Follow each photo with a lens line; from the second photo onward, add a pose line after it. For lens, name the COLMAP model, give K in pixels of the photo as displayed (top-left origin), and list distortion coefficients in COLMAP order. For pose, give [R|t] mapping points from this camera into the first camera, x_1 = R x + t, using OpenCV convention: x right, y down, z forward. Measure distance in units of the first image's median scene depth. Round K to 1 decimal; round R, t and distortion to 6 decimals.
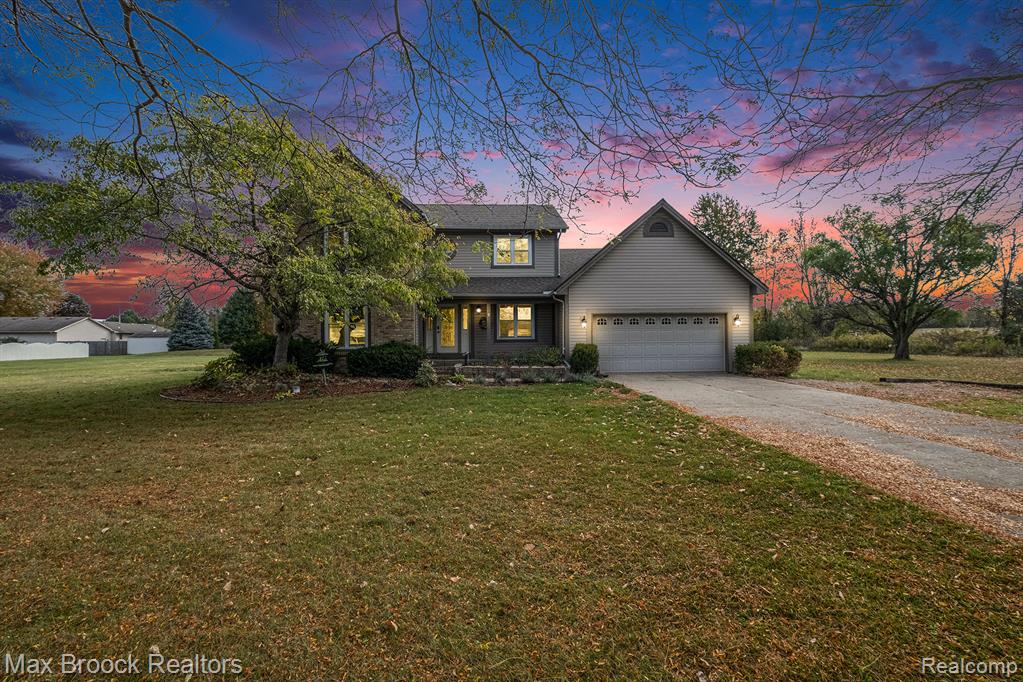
lens RADIAL K [[447.6, 0, 509.1], [0, 447.6, 338.3], [0, 0, 1]] dist [0.007188, -0.012628]
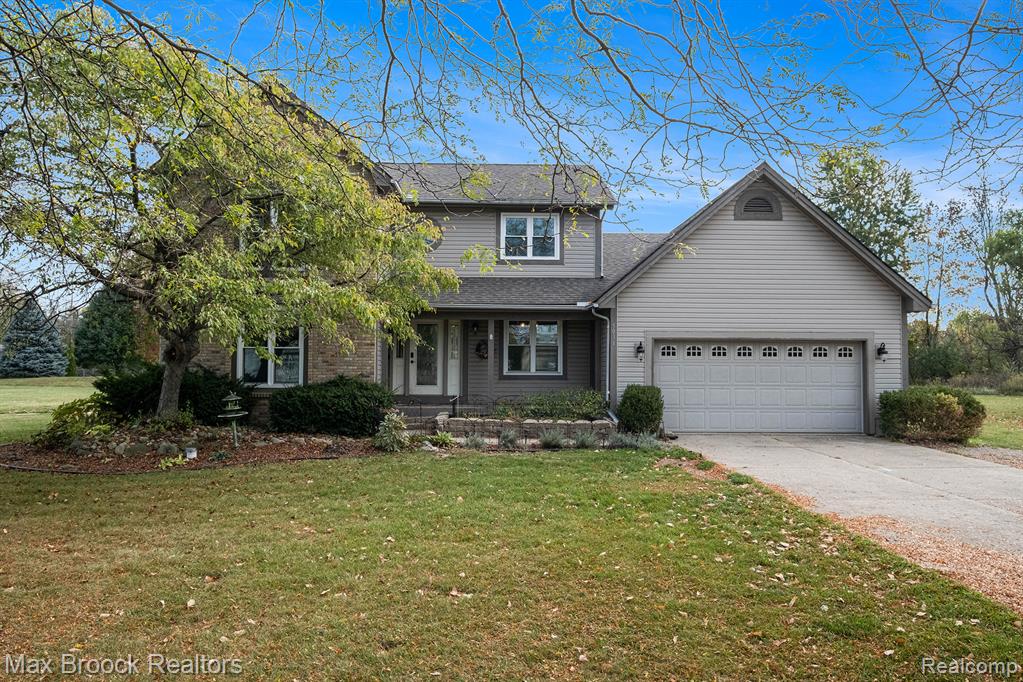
lens RADIAL K [[701.5, 0, 507.2], [0, 701.5, 336.2], [0, 0, 1]] dist [-0.004935, 0.001249]
pose [[0.999661, 0.013604, -0.022185, -0.000262], [-0.014382, 0.999274, -0.035288, -0.022973], [0.021688, 0.035595, 0.999131, -0.003798]]
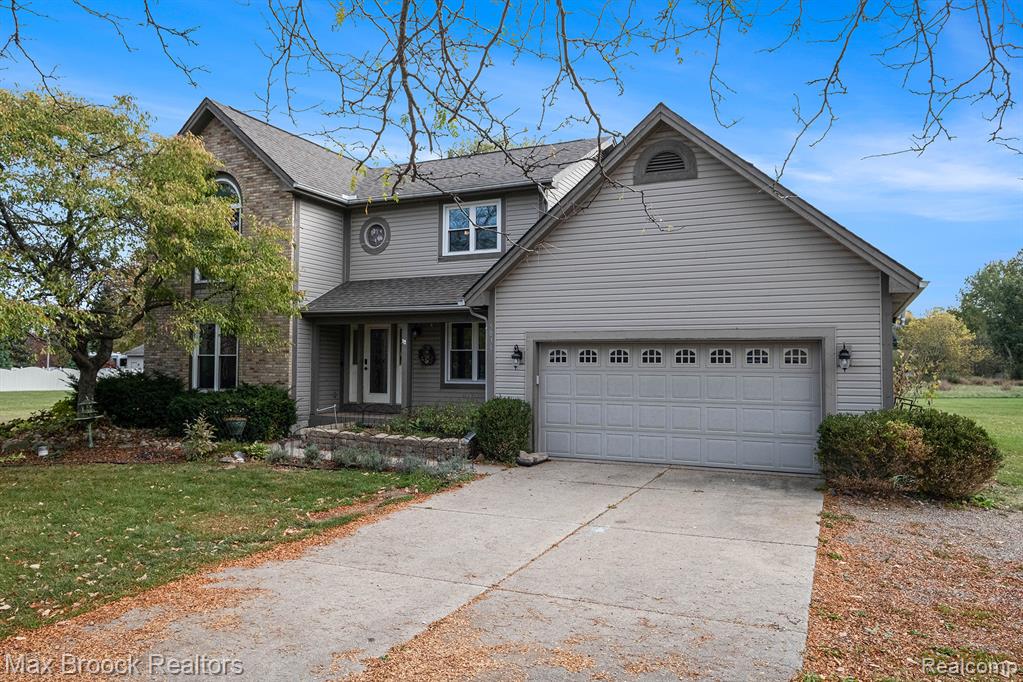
lens RADIAL K [[701.5, 0, 507.2], [0, 701.5, 336.2], [0, 0, 1]] dist [-0.004935, 0.001249]
pose [[0.897249, -0.003524, -0.441512, 0.588207], [-0.014613, 0.999183, -0.037671, -0.033540], [0.441284, 0.040252, 0.896464, 0.292017]]
